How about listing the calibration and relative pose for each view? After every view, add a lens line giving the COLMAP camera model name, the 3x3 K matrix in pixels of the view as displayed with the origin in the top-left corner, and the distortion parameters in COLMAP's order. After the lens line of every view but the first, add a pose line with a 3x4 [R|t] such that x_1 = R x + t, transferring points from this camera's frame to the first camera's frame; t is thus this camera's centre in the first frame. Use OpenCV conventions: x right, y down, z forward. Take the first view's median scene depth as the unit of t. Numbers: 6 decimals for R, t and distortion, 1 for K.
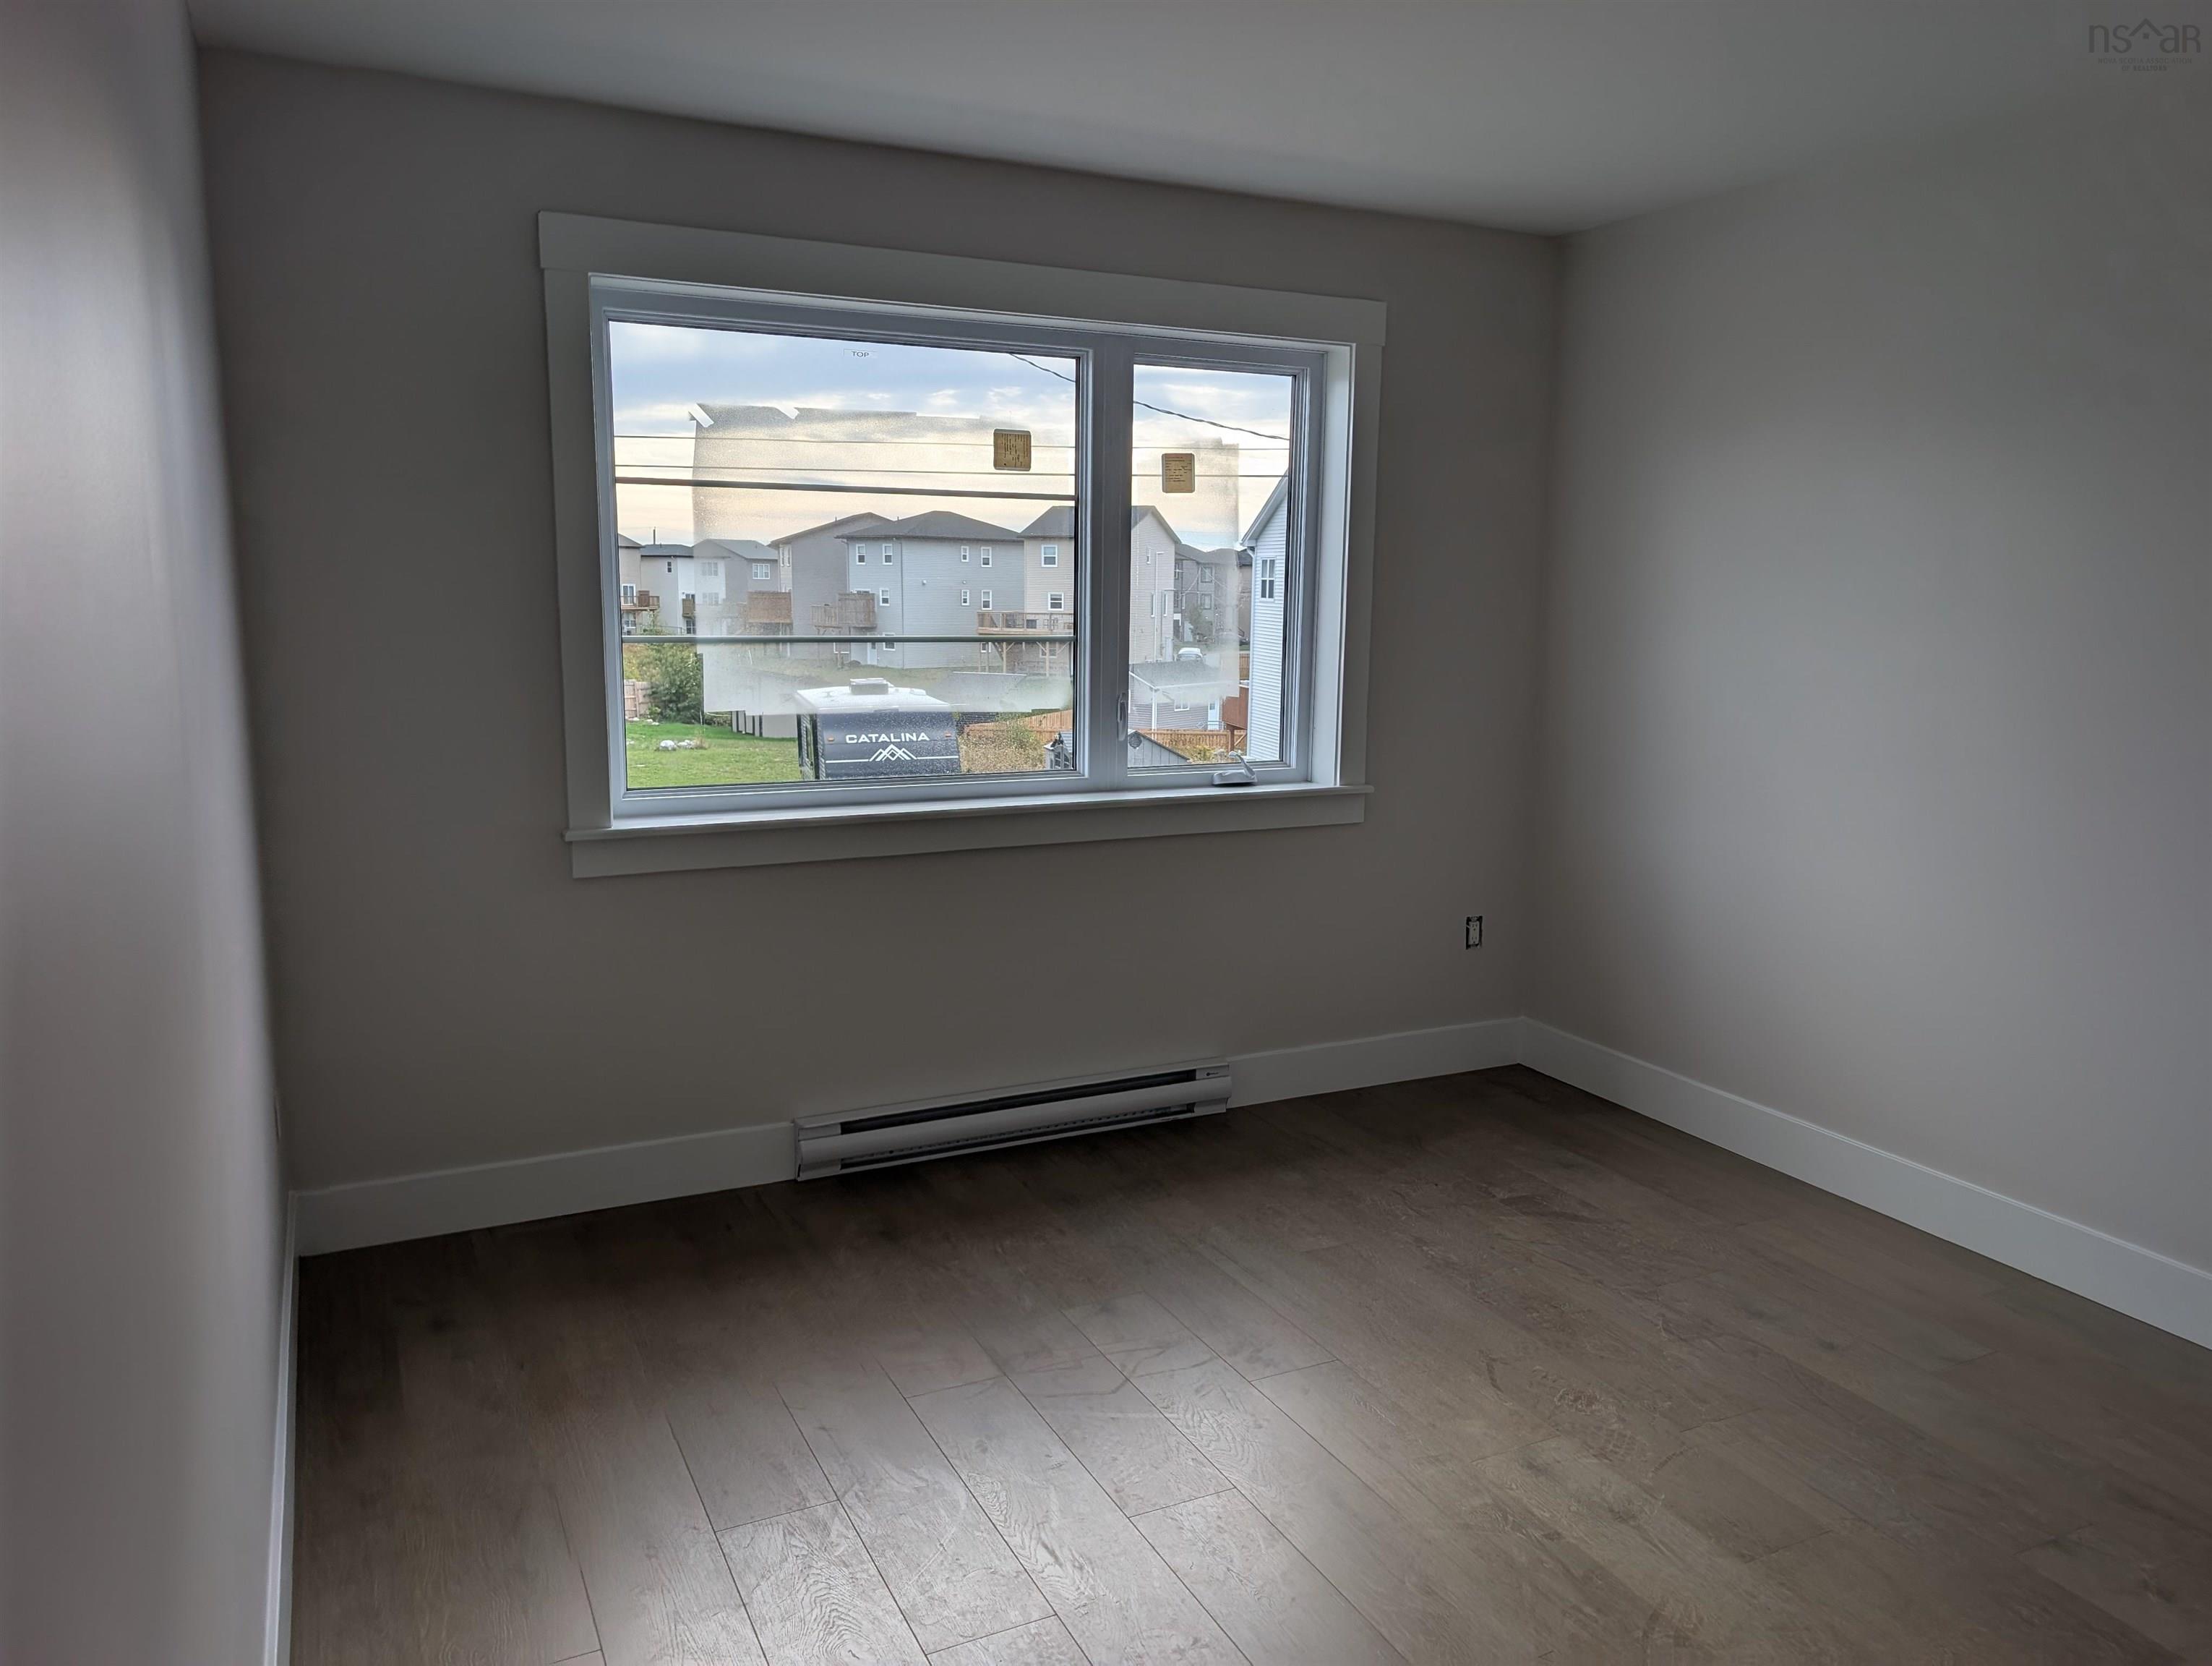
lens RADIAL K [[1596.1, 0, 1100.0], [0, 1596.1, 800.0], [0, 0, 1]] dist [0.012779, -0.004643]
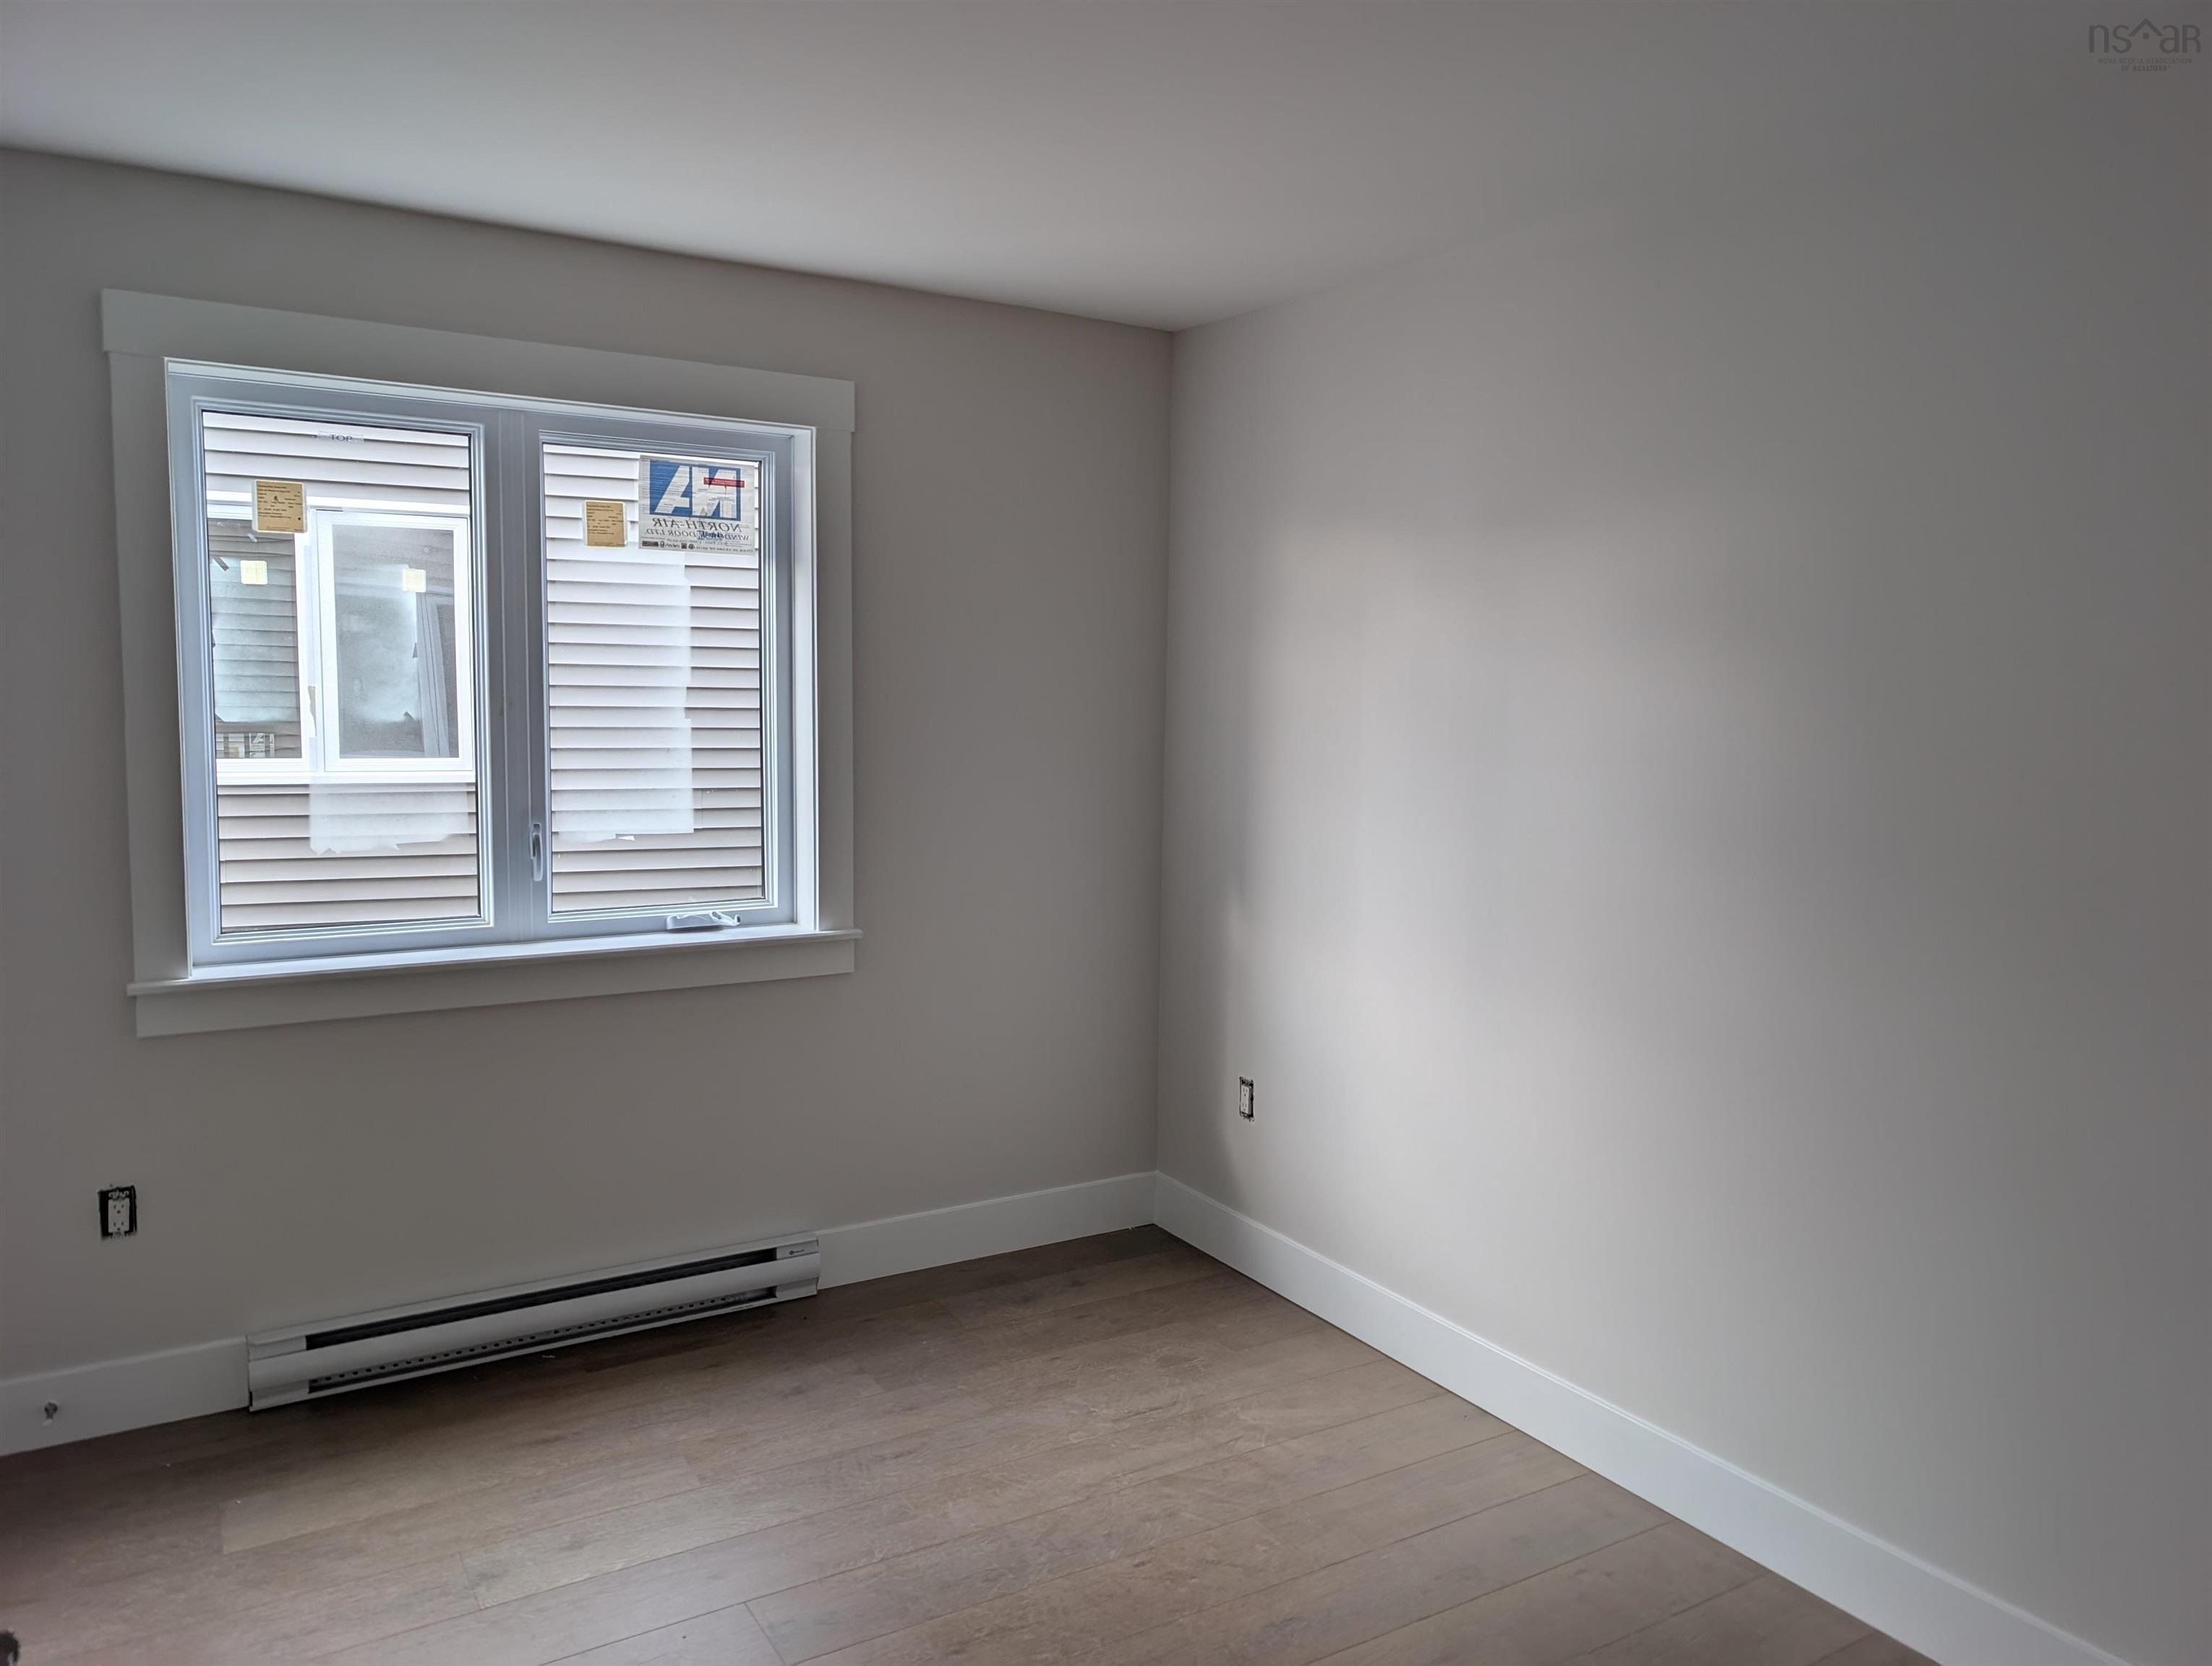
lens RADIAL K [[1596.1, 0, 1130.9], [0, 1596.1, 795.3], [0, 0, 1]] dist [0.012779, -0.004643]
pose [[0.994696, -0.008869, 0.102479, 0.185636], [0.016860, 0.996860, -0.077373, -0.009145], [-0.101471, 0.078691, 0.991721, 0.097714]]
